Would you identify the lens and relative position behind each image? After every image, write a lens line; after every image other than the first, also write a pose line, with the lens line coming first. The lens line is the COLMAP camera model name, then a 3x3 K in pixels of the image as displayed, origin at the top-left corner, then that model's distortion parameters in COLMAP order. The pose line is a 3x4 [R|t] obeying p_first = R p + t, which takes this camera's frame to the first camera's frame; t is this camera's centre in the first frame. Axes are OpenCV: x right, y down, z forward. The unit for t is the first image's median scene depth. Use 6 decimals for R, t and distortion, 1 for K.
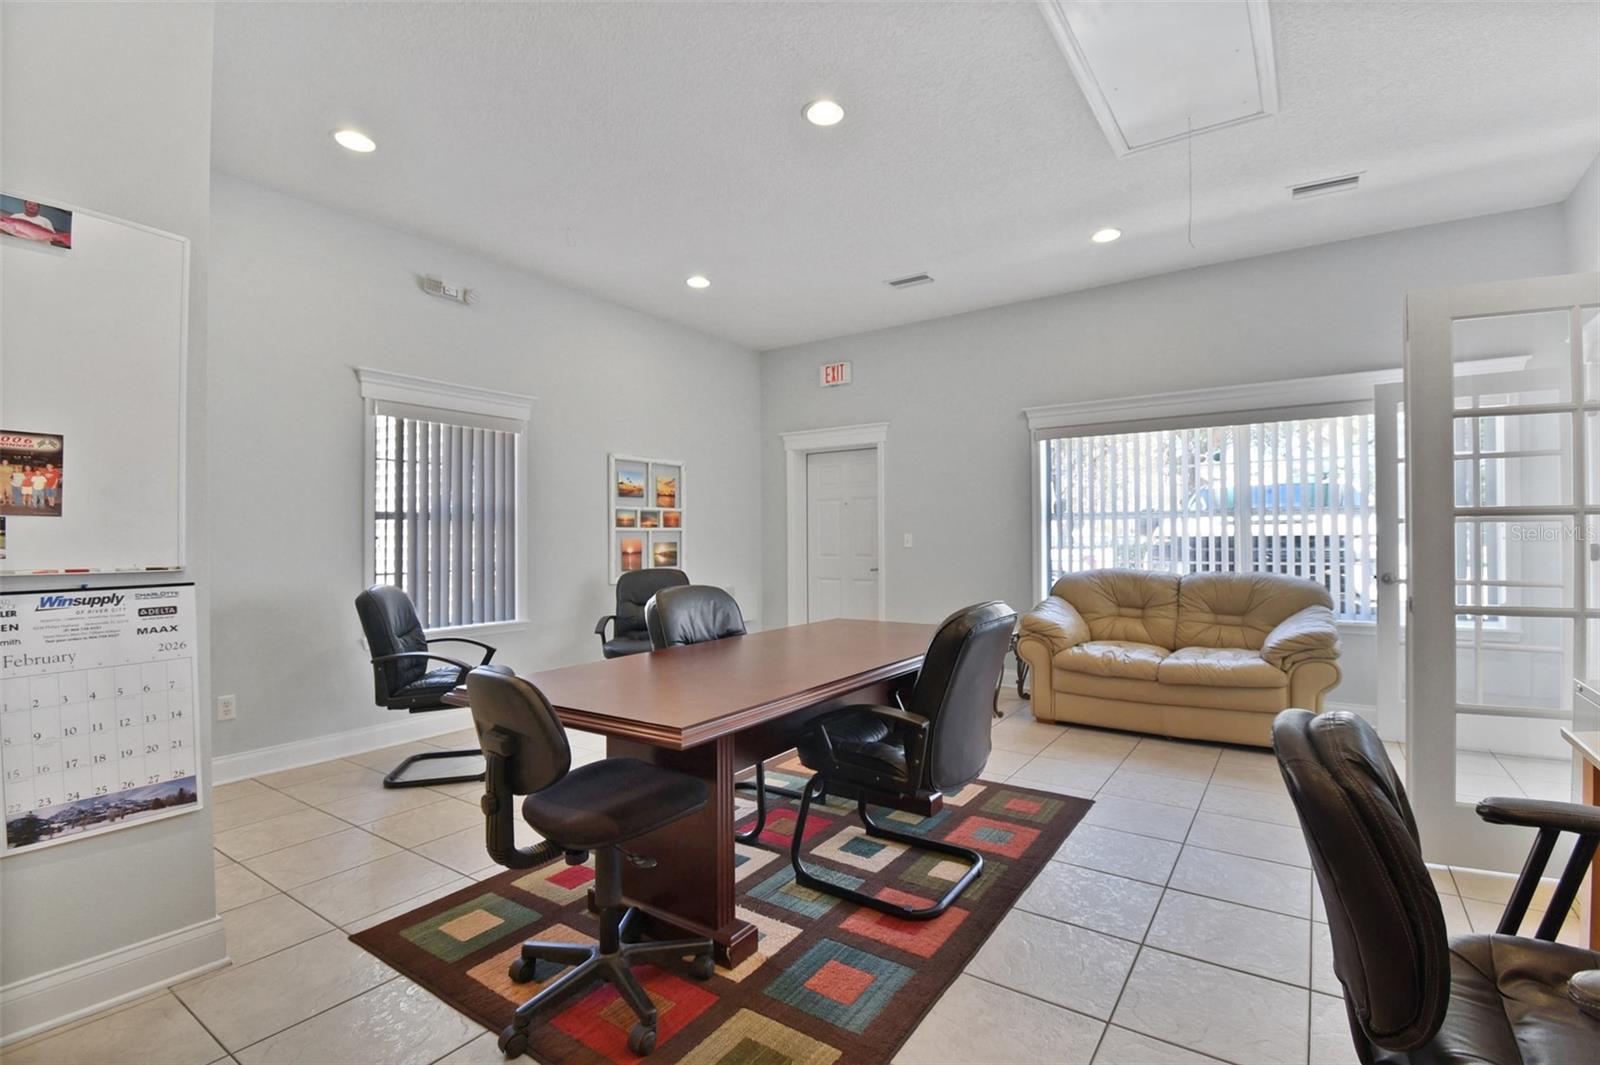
lens RADIAL K [[743.3, 0, 800.0], [0, 743.3, 532.5], [0, 0, 1]] dist [0.000611, -0.015997]
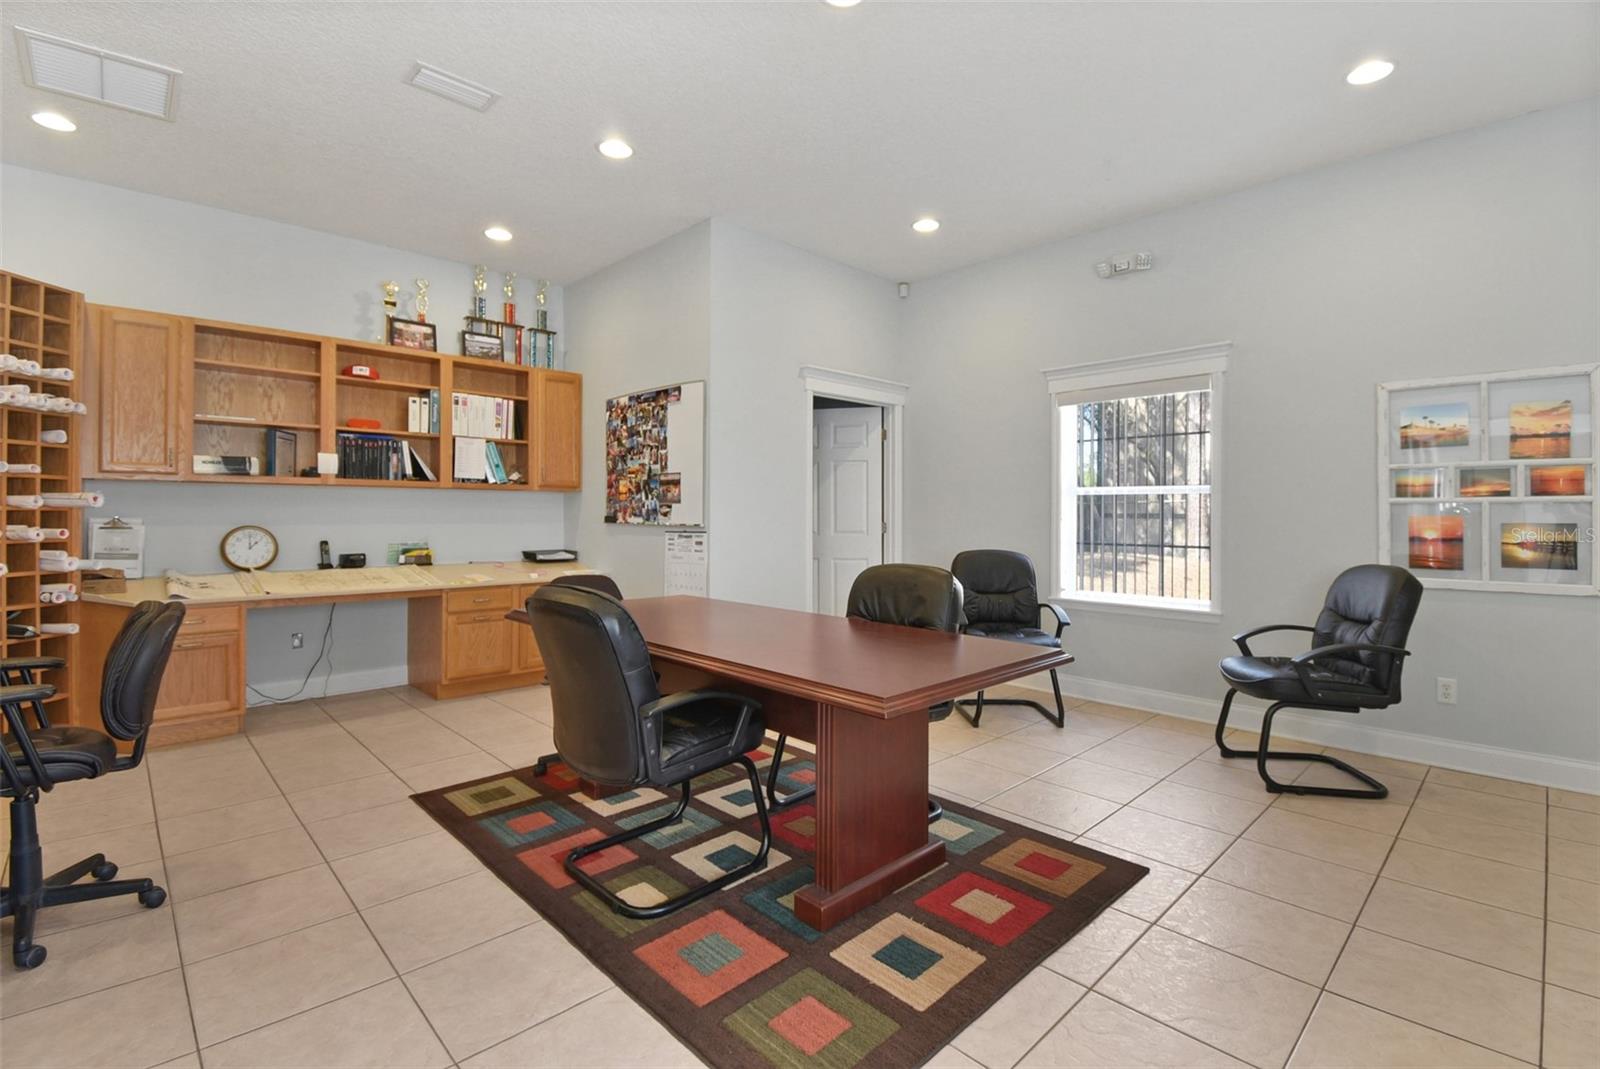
lens RADIAL K [[708.8, 0, 807.9], [0, 708.8, 516.8], [0, 0, 1]] dist [-0.001427, -0.000737]
pose [[-0.189692, 0.012085, -0.981769, 0.830618], [0.005479, 0.999922, 0.011250, -0.000294], [0.981828, -0.003245, -0.189743, 1.148516]]
